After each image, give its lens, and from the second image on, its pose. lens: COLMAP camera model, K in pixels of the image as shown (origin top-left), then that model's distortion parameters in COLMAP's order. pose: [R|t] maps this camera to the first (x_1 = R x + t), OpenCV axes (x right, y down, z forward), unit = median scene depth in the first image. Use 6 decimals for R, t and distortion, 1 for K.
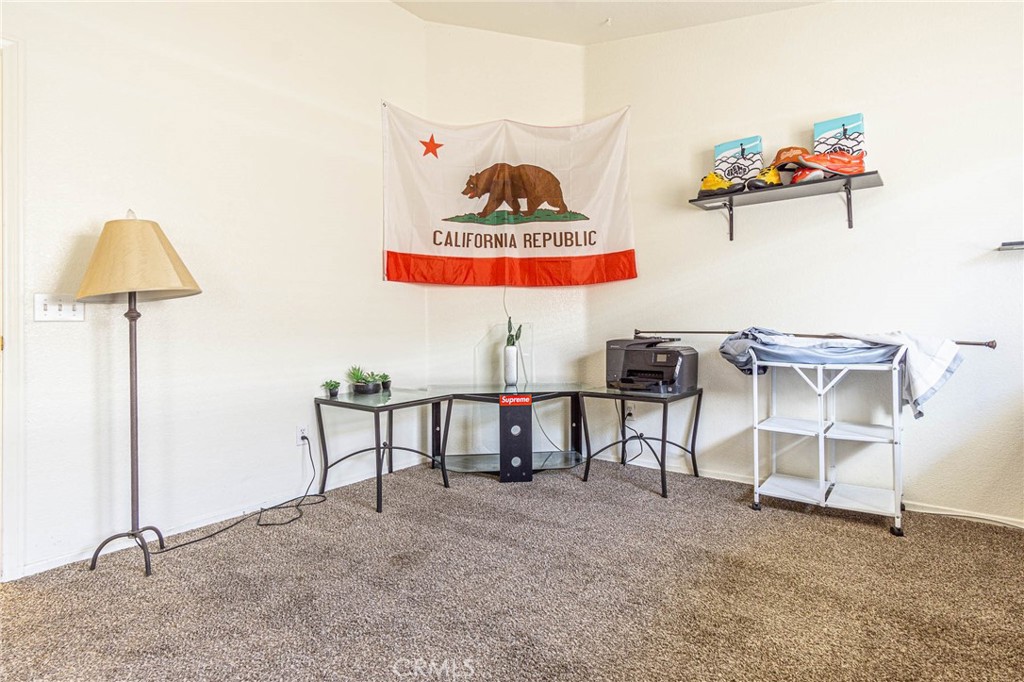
lens RADIAL K [[542.1, 0, 512.0], [0, 542.1, 341.0], [0, 0, 1]] dist [0.006288, 0.002152]
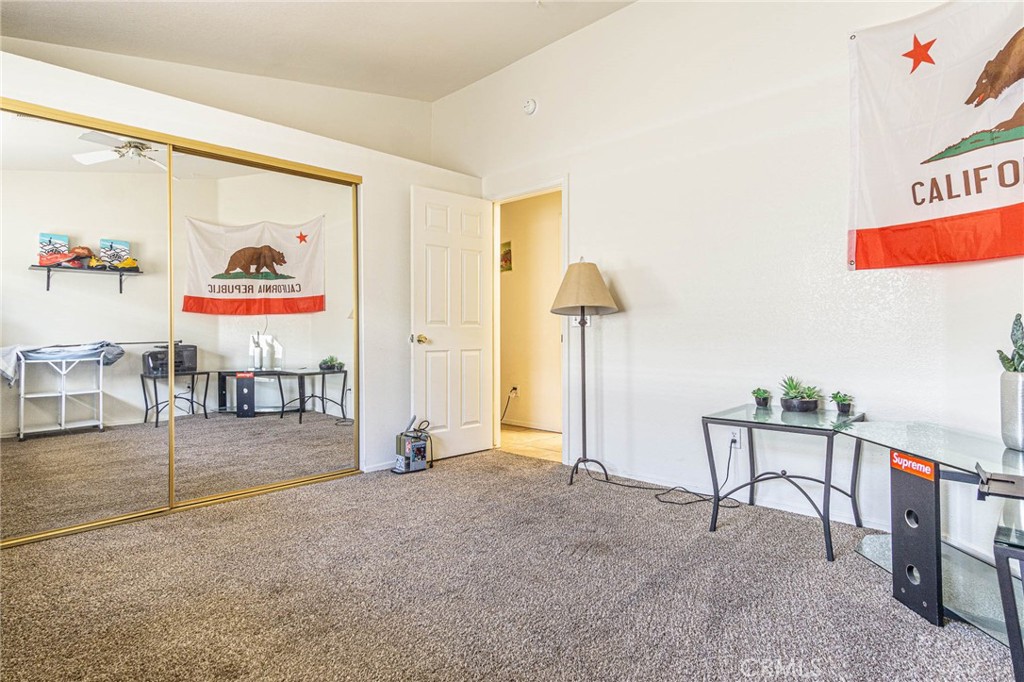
lens RADIAL K [[490.4, 0, 515.0], [0, 490.4, 352.1], [0, 0, 1]] dist [0.001157, 0.000019]
pose [[-0.027728, 0.053791, -0.998167, 0.500756], [-0.023470, 0.998241, 0.054447, -0.024474], [0.999340, 0.024937, -0.026417, 0.580054]]
